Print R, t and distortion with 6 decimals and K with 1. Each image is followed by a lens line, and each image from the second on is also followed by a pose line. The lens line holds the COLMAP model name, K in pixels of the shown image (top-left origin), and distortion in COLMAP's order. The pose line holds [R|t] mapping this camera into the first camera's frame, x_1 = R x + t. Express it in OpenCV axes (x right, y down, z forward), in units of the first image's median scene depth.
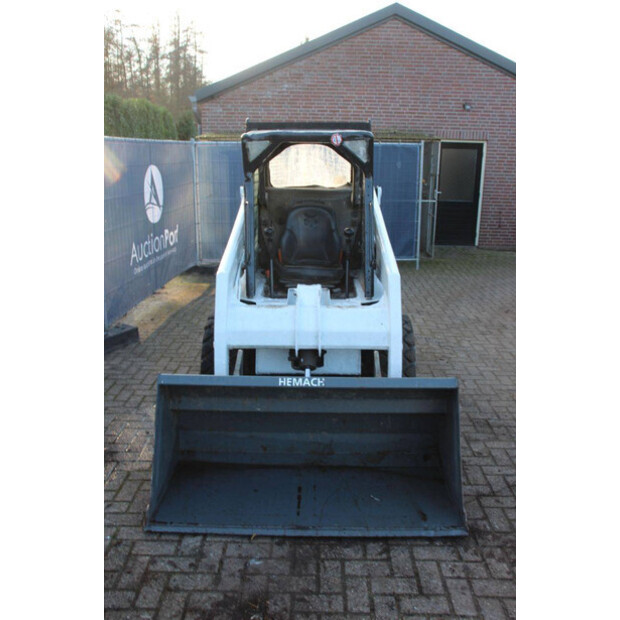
lens RADIAL K [[578.1, 0, 311.6], [0, 578.1, 312.0], [0, 0, 1]] dist [-0.142175, 0.182062]
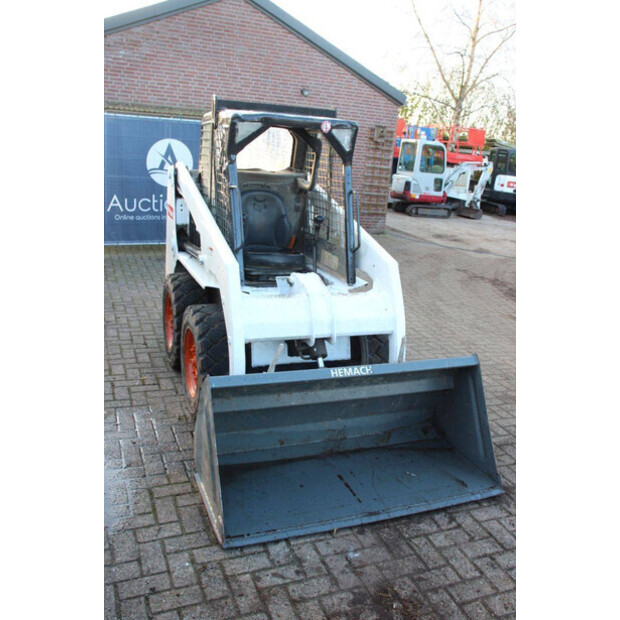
lens RADIAL K [[575.7, 0, 315.5], [0, 575.7, 311.7], [0, 0, 1]] dist [-0.148414, 0.193692]
pose [[0.921332, -0.046877, 0.385941, -0.408500], [0.032128, 0.998489, 0.044583, -0.026617], [-0.387447, -0.028677, 0.921446, 0.092610]]
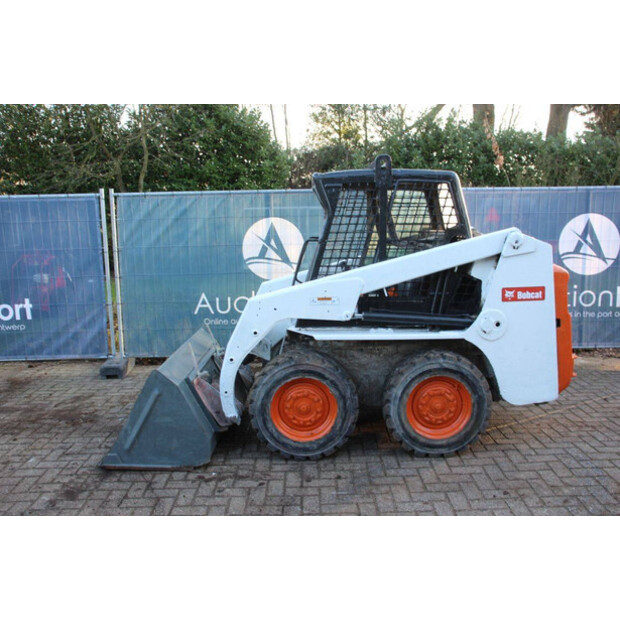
lens RADIAL K [[578.1, 0, 311.6], [0, 578.1, 312.0], [0, 0, 1]] dist [-0.142175, 0.182062]
pose [[0.012911, 0.145483, -0.989276, 1.310211], [-0.247675, 0.958994, 0.137798, -0.234994], [0.968757, 0.243240, 0.048414, 1.107322]]
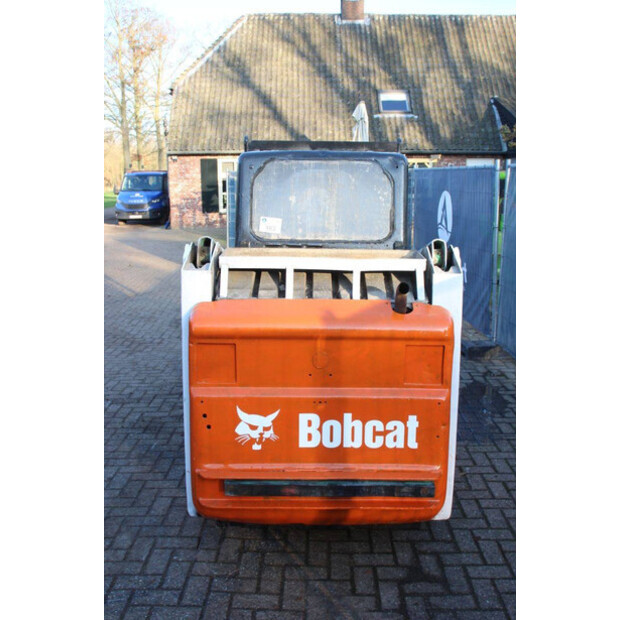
lens RADIAL K [[633.4, 0, 311.2], [0, 633.4, 310.6], [0, 0, 1]] dist [-0.103121, 0.181230]
pose [[-0.999873, -0.013757, -0.008068, 0.018515], [-0.015925, 0.888732, 0.458151, -0.646861], [0.000867, 0.458221, -0.888838, 2.323094]]
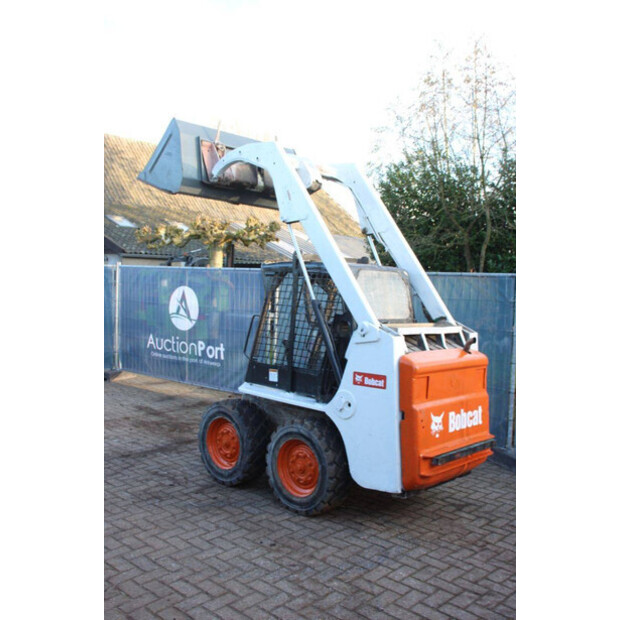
lens RADIAL K [[633.4, 0, 311.2], [0, 633.4, 310.6], [0, 0, 1]] dist [-0.103121, 0.181230]
pose [[-0.676440, -0.006637, -0.736468, 1.249644], [-0.239606, 0.947545, 0.211537, -0.612431], [0.696432, 0.319554, -0.642547, 2.298316]]
